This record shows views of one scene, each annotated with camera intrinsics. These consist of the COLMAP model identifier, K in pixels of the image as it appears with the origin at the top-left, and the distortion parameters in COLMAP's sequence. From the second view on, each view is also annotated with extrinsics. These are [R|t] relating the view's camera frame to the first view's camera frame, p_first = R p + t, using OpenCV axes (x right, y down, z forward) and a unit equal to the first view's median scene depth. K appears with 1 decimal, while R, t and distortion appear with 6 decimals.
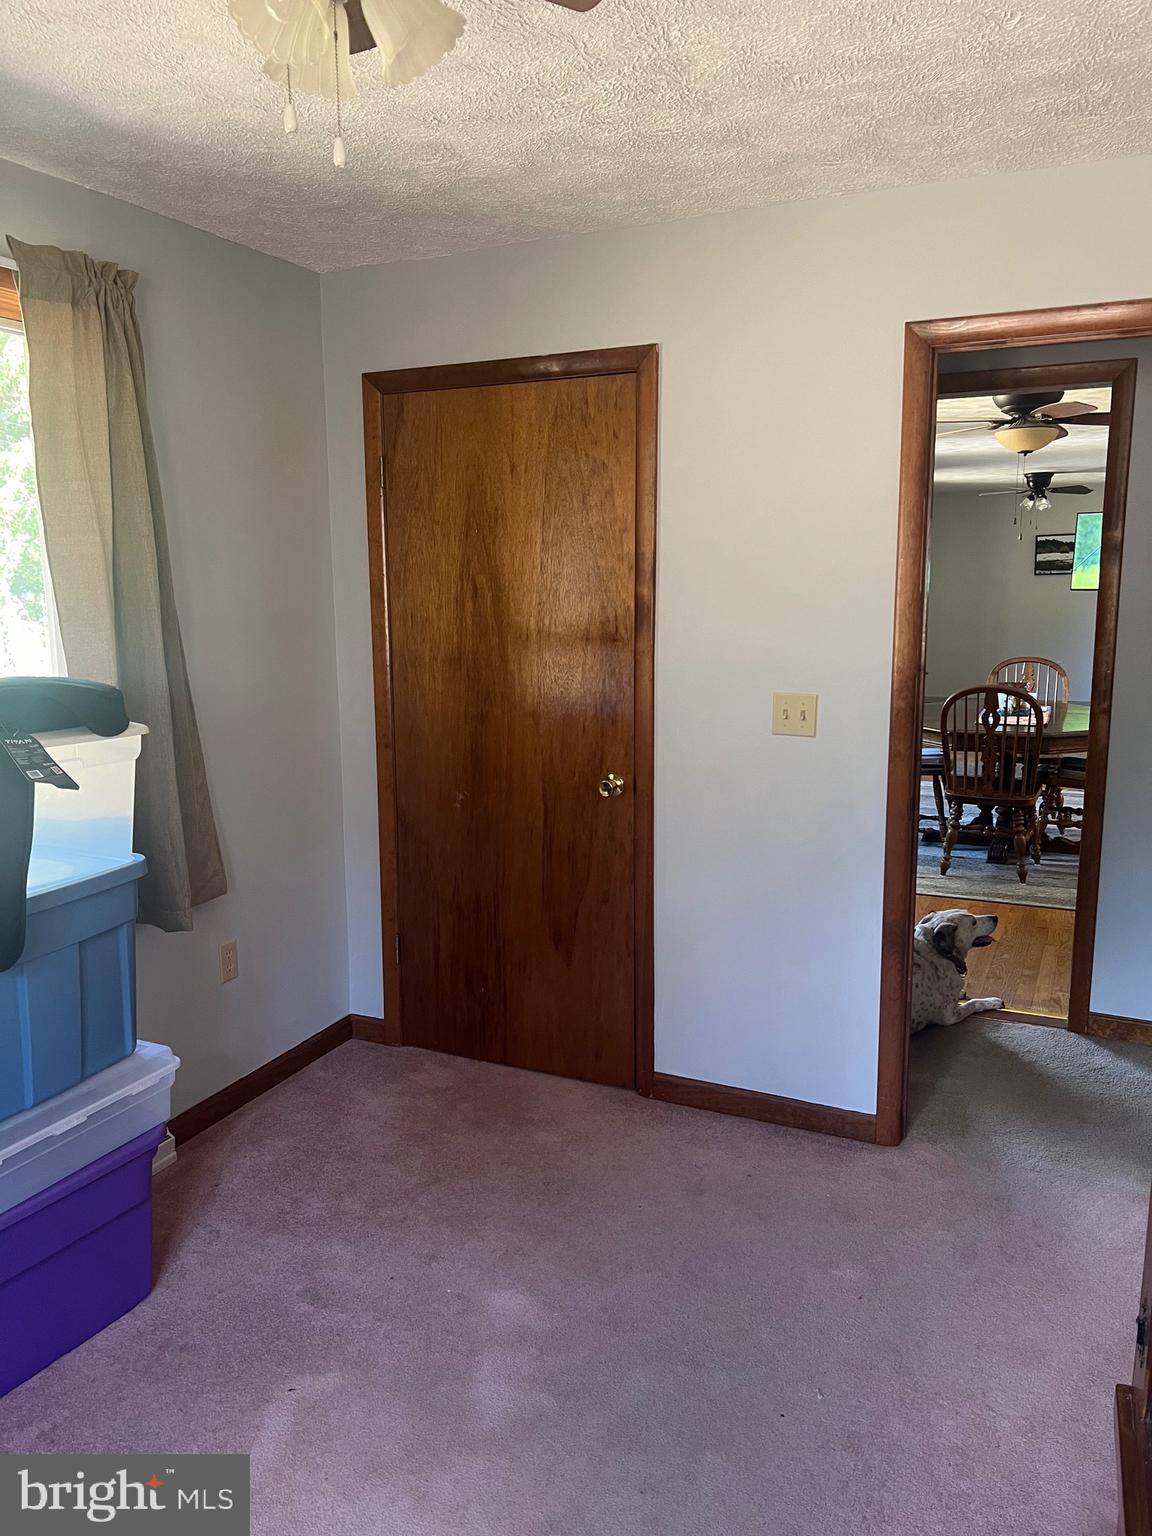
lens RADIAL K [[1160.7, 0, 575.5], [0, 1160.7, 766.6], [0, 0, 1]] dist [0.053662, -0.085288]
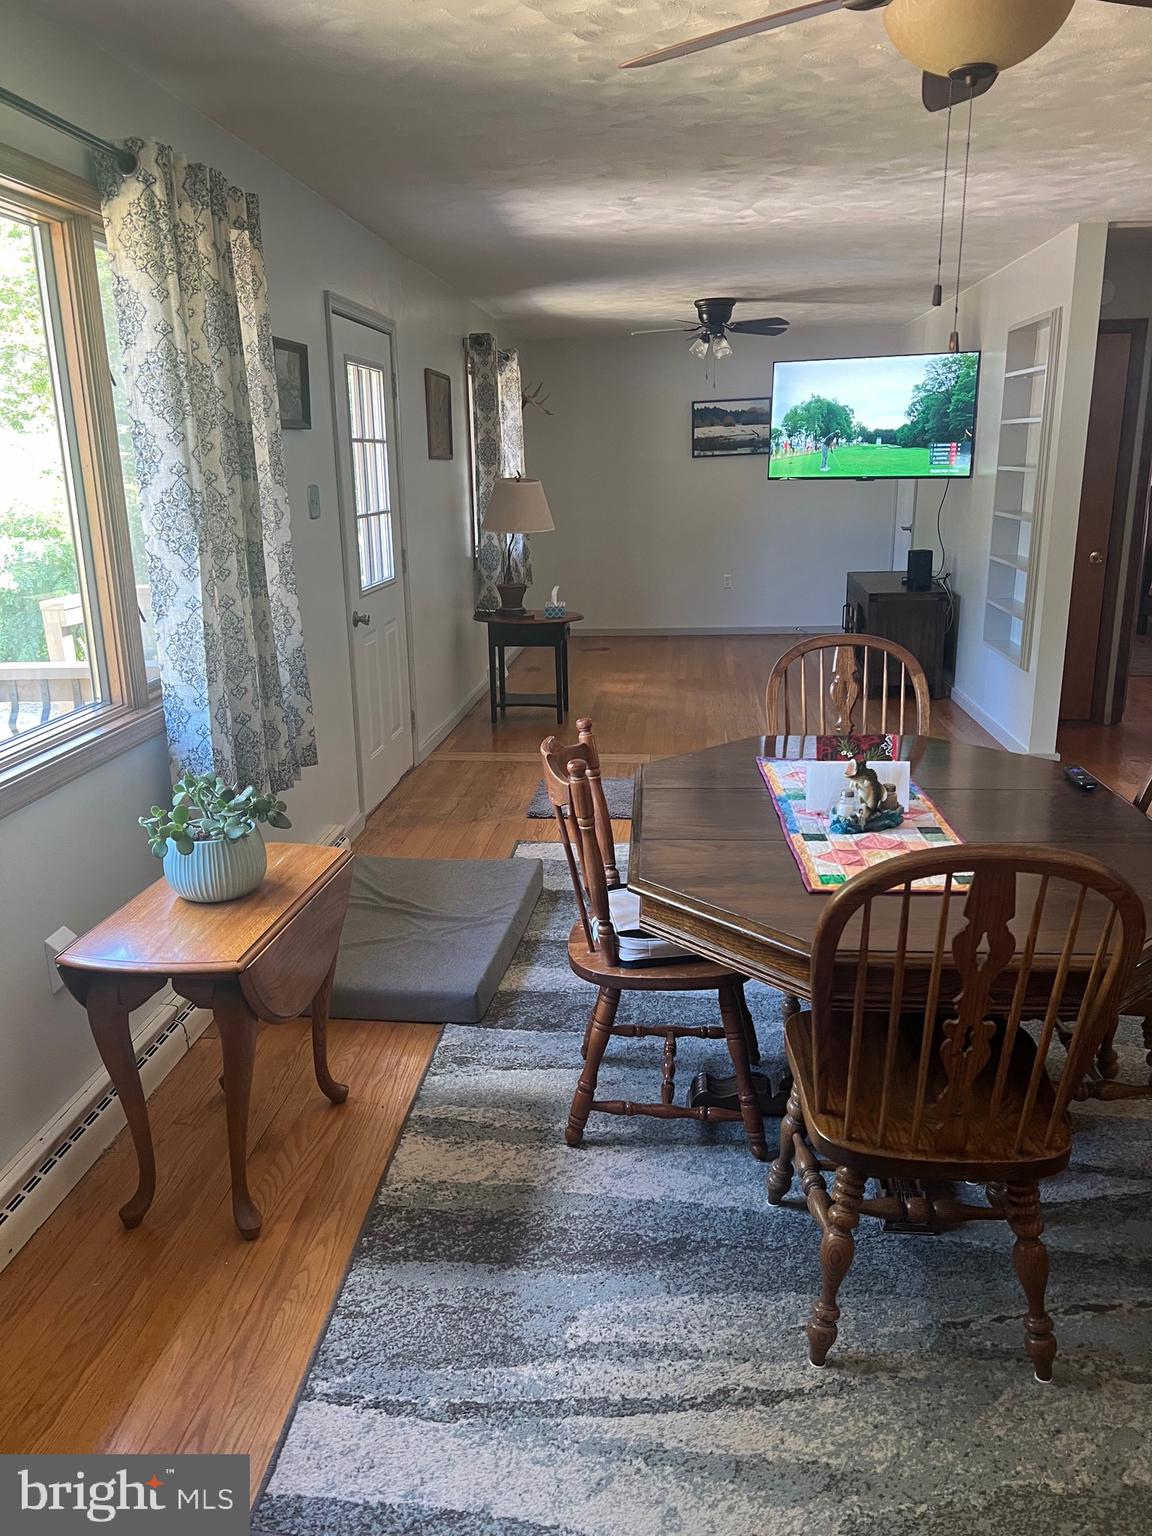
lens RADIAL K [[1160.7, 0, 576.9], [0, 1160.7, 770.8], [0, 0, 1]] dist [0.053662, -0.085288]
pose [[0.942122, -0.102609, 0.319183, 0.083643], [0.071103, 0.991510, 0.108872, -0.063890], [-0.327644, -0.079876, 0.941419, 0.379617]]
